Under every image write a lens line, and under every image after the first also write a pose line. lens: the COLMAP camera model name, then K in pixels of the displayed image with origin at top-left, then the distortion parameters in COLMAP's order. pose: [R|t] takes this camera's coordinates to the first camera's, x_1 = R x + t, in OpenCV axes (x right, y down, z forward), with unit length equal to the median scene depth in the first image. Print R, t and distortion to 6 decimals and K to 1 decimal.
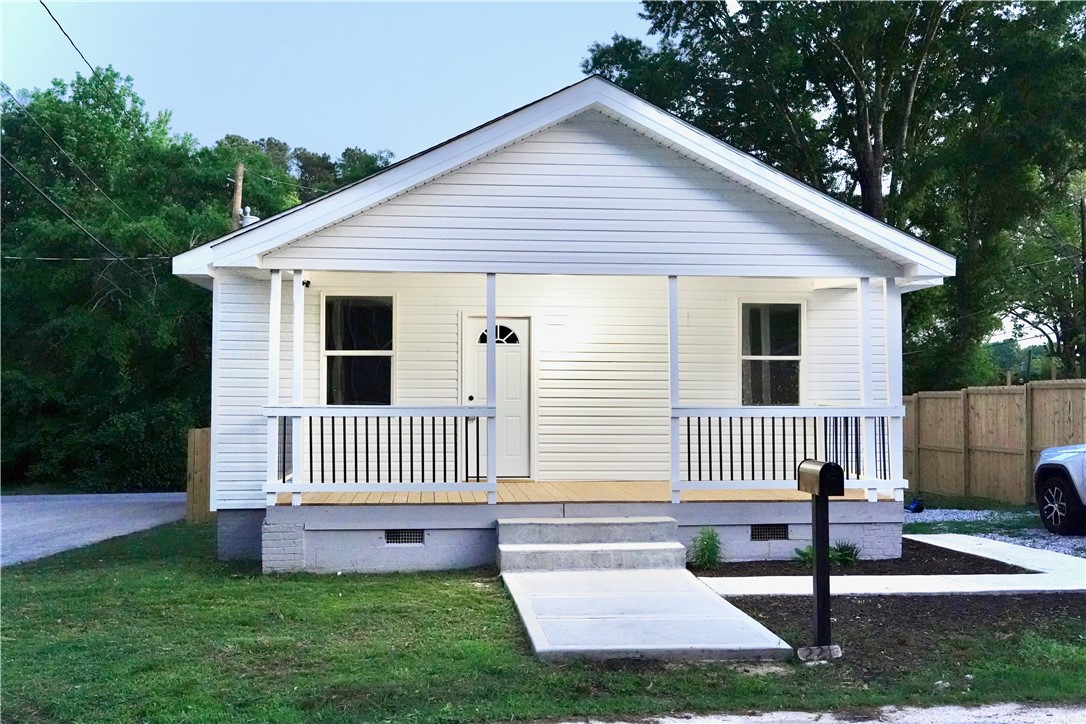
lens RADIAL K [[1124.2, 0, 543.0], [0, 1124.2, 362.0], [0, 0, 1]] dist [0.050238, -0.001193]
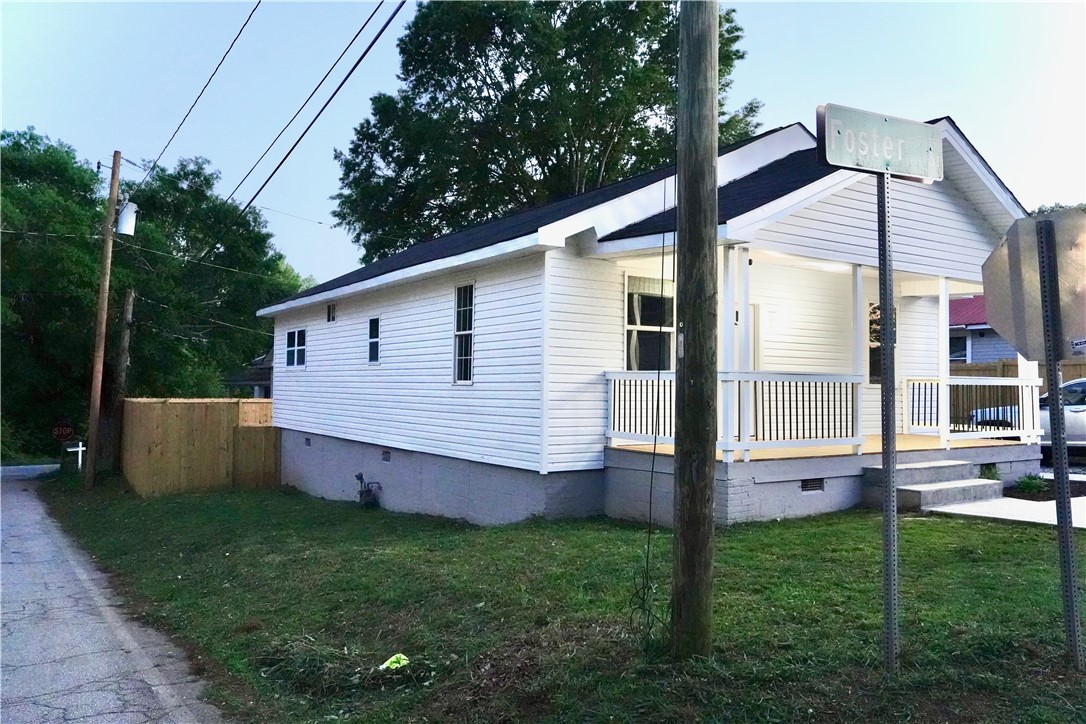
lens RADIAL K [[834.2, 0, 510.4], [0, 834.2, 332.4], [0, 0, 1]] dist [0.003758, 0.001022]
pose [[0.895086, 0.026381, 0.445113, -0.666474], [-0.016079, 0.999509, -0.026906, 0.021759], [-0.445604, 0.016926, 0.895070, 0.307965]]
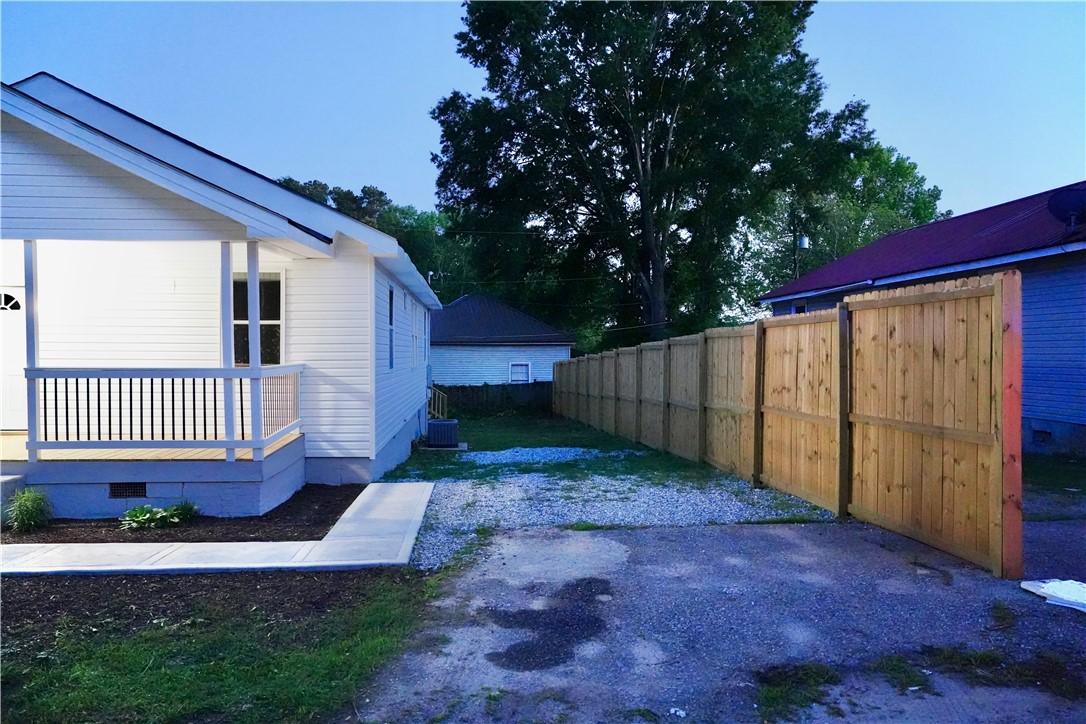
lens RADIAL K [[747.1, 0, 543.0], [0, 747.1, 362.0], [0, 0, 1]] dist [-0.122512, 0.093679]
pose [[0.999999, 0.000300, 0.001580, 0.505621], [-0.000362, 0.999220, 0.039485, 0.006784], [-0.001567, -0.039485, 0.999219, 0.300424]]
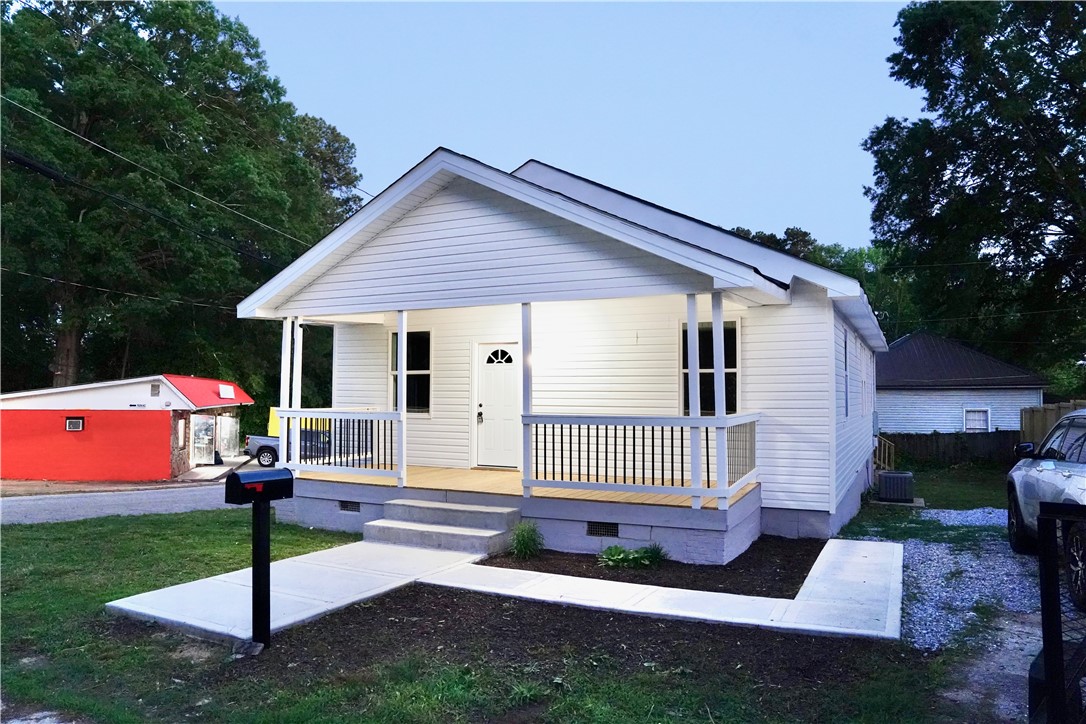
lens RADIAL K [[747.1, 0, 543.0], [0, 747.1, 362.0], [0, 0, 1]] dist [-0.122512, 0.093679]
pose [[0.849585, -0.022803, -0.526958, 0.469997], [0.012500, 0.999655, -0.023105, 0.002557], [0.527303, 0.013042, 0.849577, 0.304471]]
